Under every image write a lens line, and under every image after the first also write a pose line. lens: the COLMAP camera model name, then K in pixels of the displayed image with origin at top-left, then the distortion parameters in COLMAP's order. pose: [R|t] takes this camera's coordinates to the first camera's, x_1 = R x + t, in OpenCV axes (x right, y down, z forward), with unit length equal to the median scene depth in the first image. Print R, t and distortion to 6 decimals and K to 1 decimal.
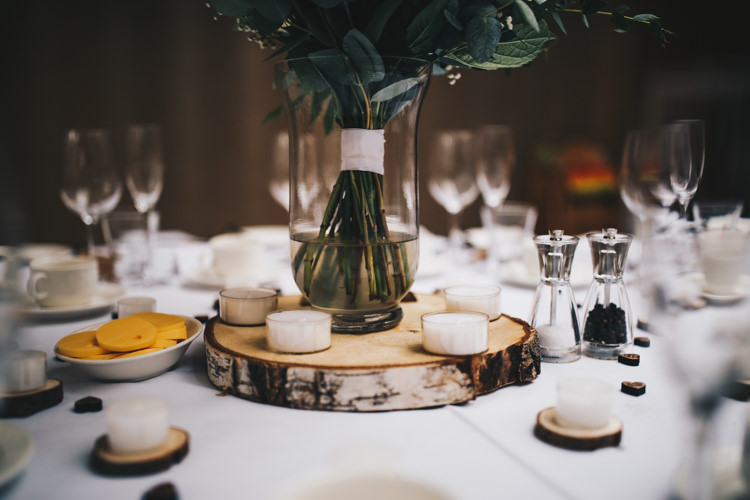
lens RADIAL K [[663.8, 0, 375.0], [0, 663.8, 250.0], [0, 0, 1]] dist [-0.011507, -0.010072]
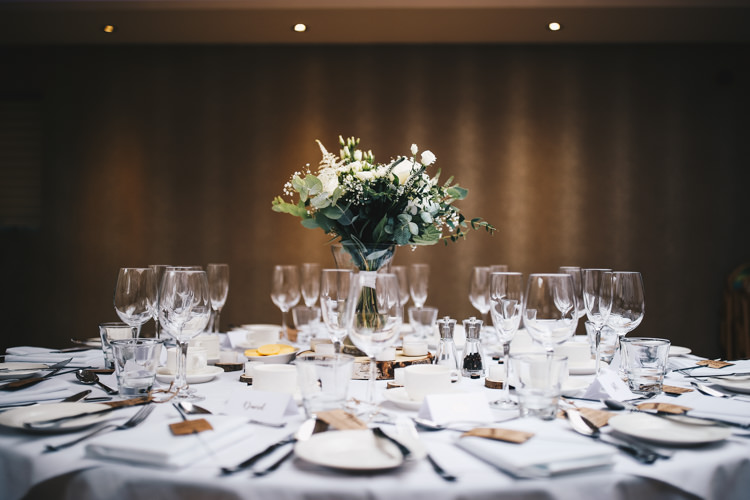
lens RADIAL K [[663.8, 0, 375.0], [0, 663.8, 250.0], [0, 0, 1]] dist [-0.011507, -0.010072]
pose [[0.925834, 0.000896, -0.377930, 0.890580], [-0.067048, 0.984524, -0.161918, 0.126037], [0.371936, 0.175249, 0.911565, -1.149972]]
